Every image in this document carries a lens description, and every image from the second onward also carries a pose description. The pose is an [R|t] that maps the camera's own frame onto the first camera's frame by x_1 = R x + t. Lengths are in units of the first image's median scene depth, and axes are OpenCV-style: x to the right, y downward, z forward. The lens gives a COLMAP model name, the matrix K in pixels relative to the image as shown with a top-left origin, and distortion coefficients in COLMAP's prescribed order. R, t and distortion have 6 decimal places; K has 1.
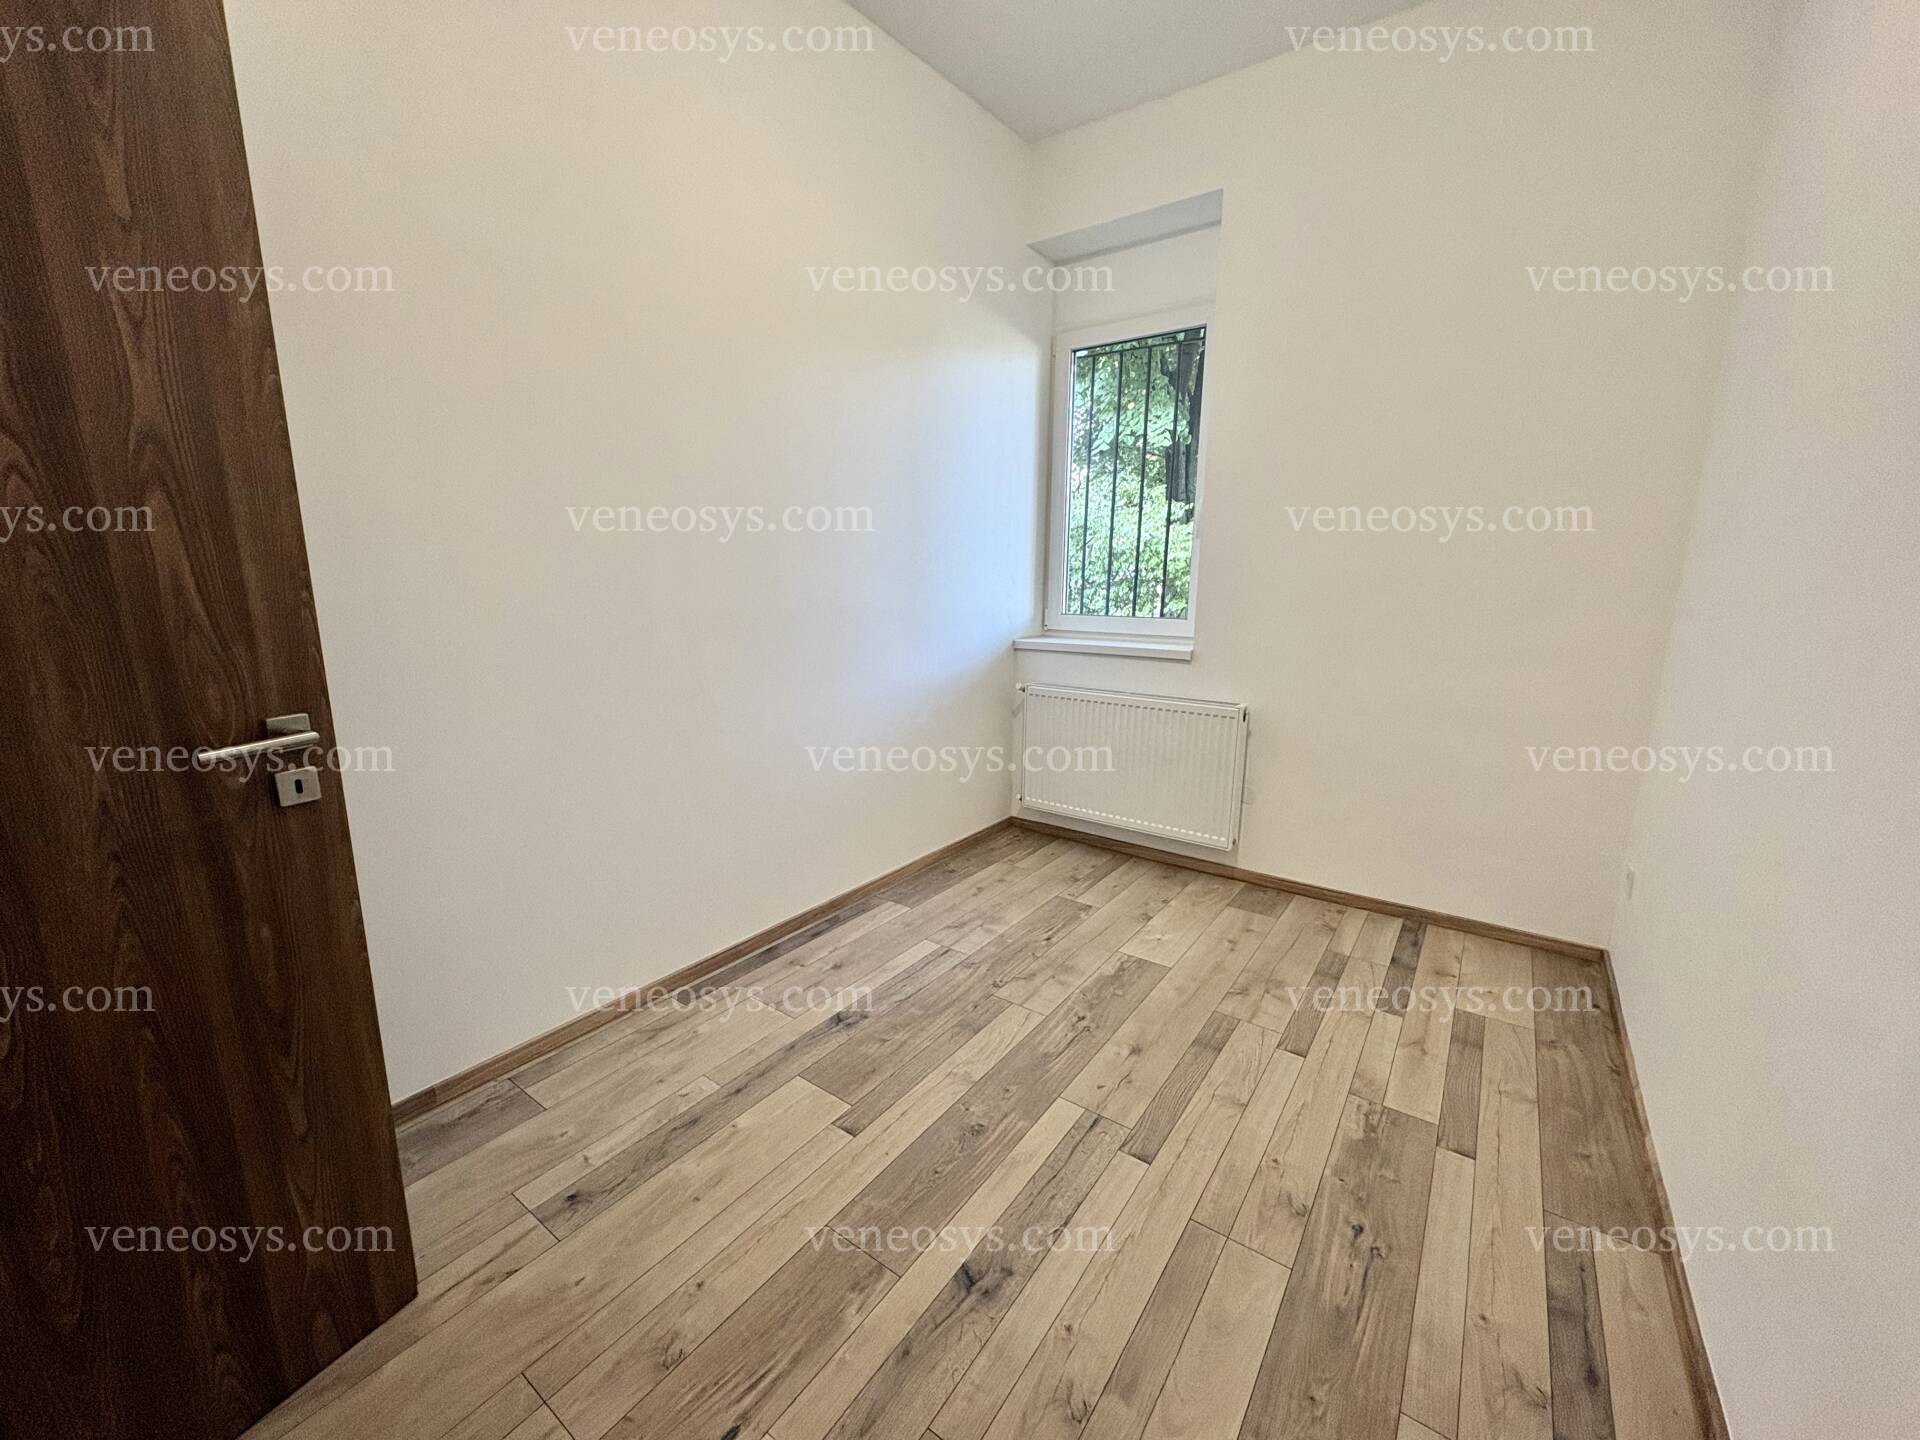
lens RADIAL K [[767.1, 0, 961.2], [0, 767.1, 722.0], [0, 0, 1]] dist [0.000963, 0.000321]
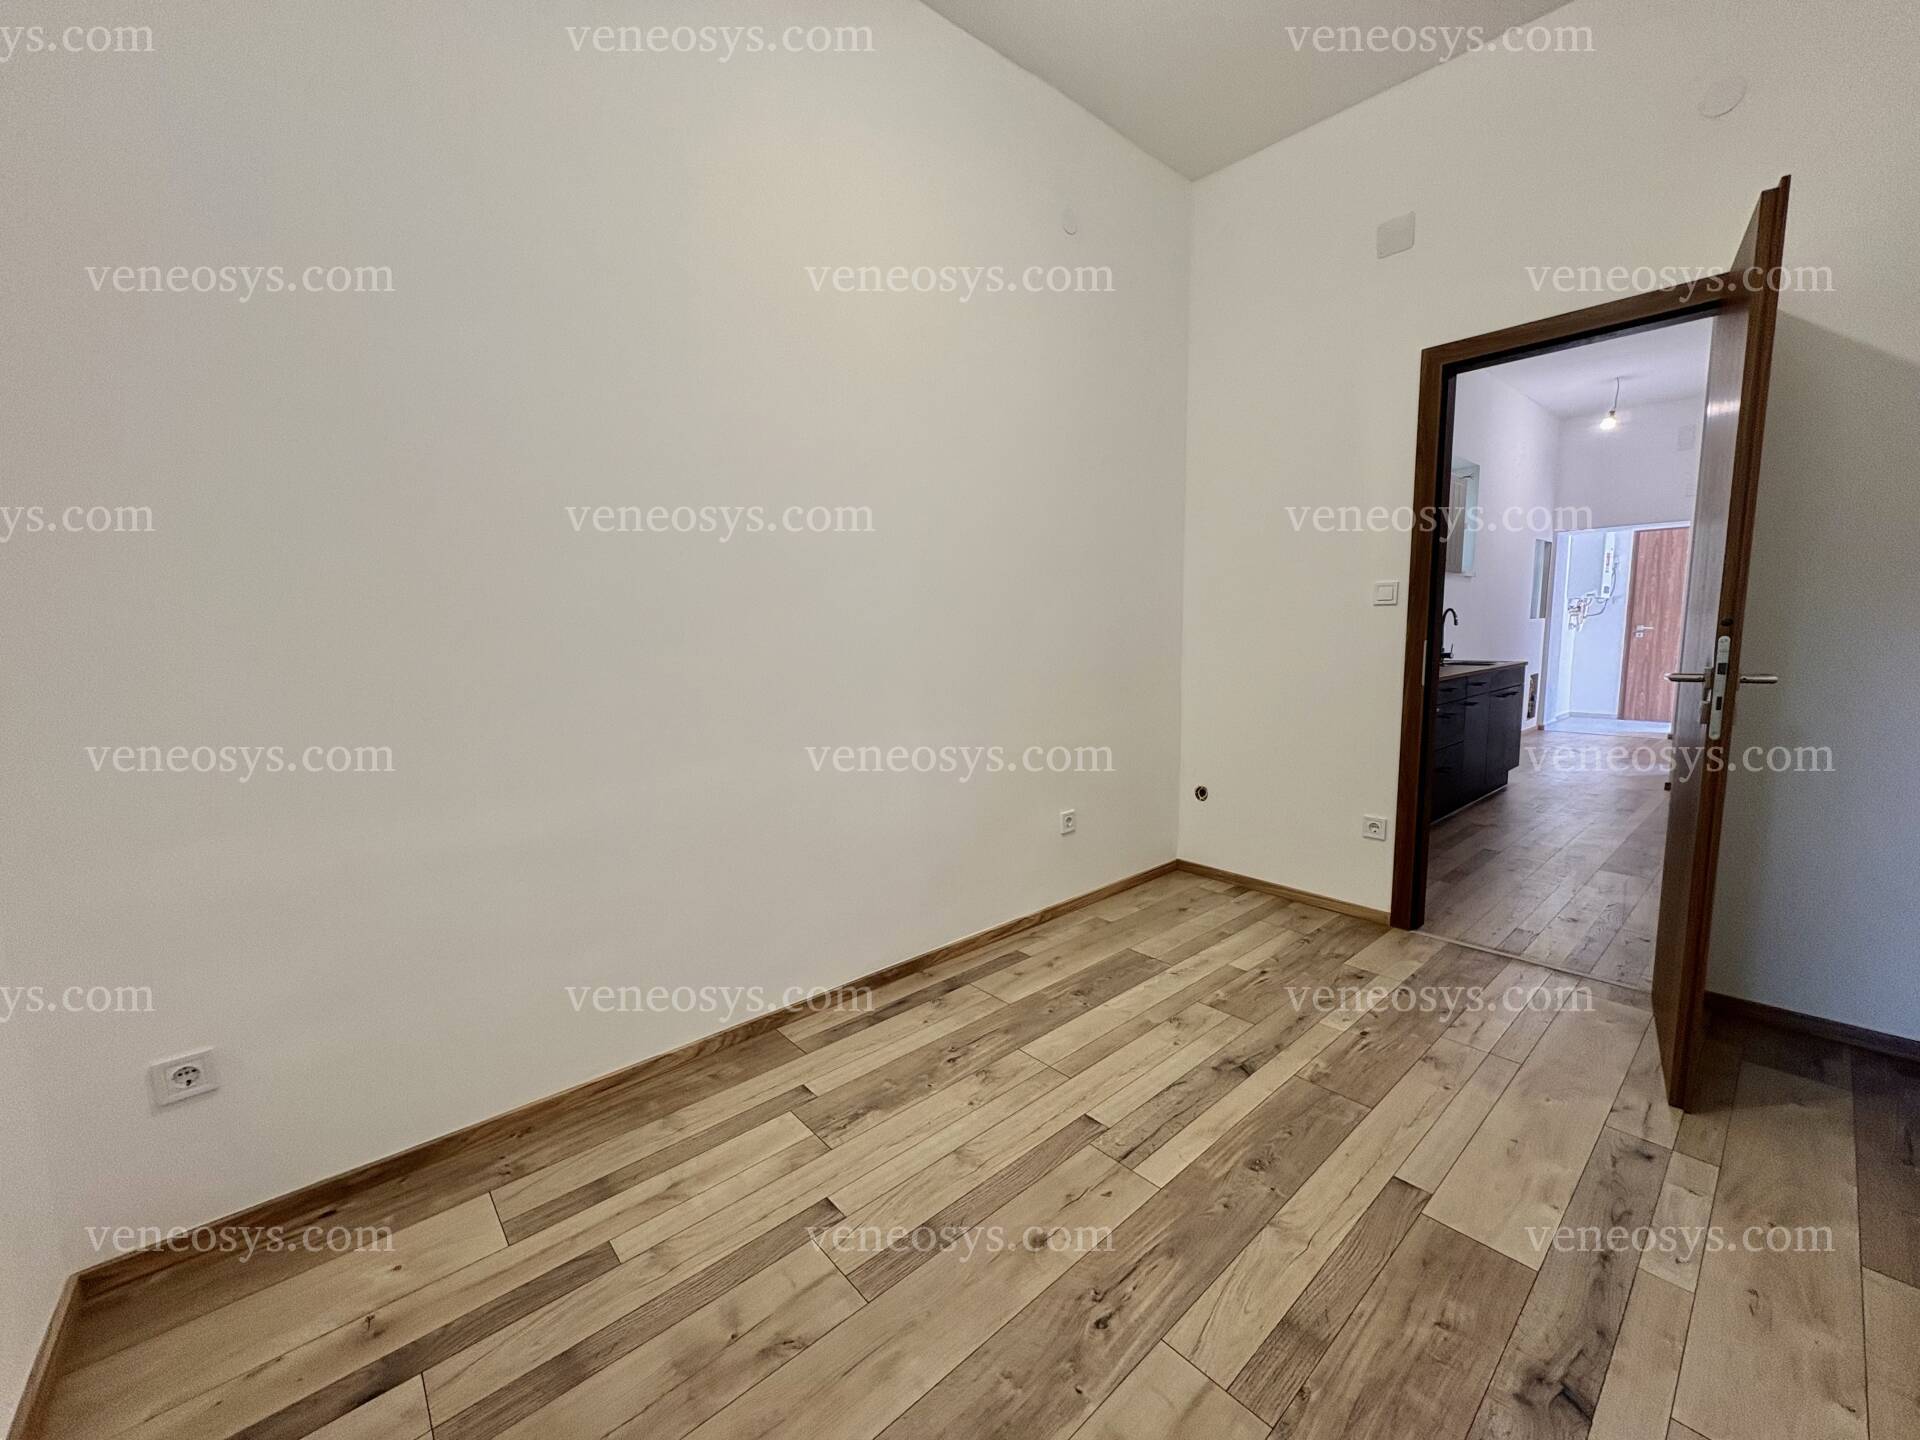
lens RADIAL K [[767.1, 0, 964.5], [0, 767.1, 720.1], [0, 0, 1]] dist [0.000963, 0.000321]
pose [[-0.975605, -0.018701, 0.218734, 0.167805], [0.050702, 0.950234, 0.307385, -0.283856], [-0.213597, 0.310977, -0.926105, 1.711337]]
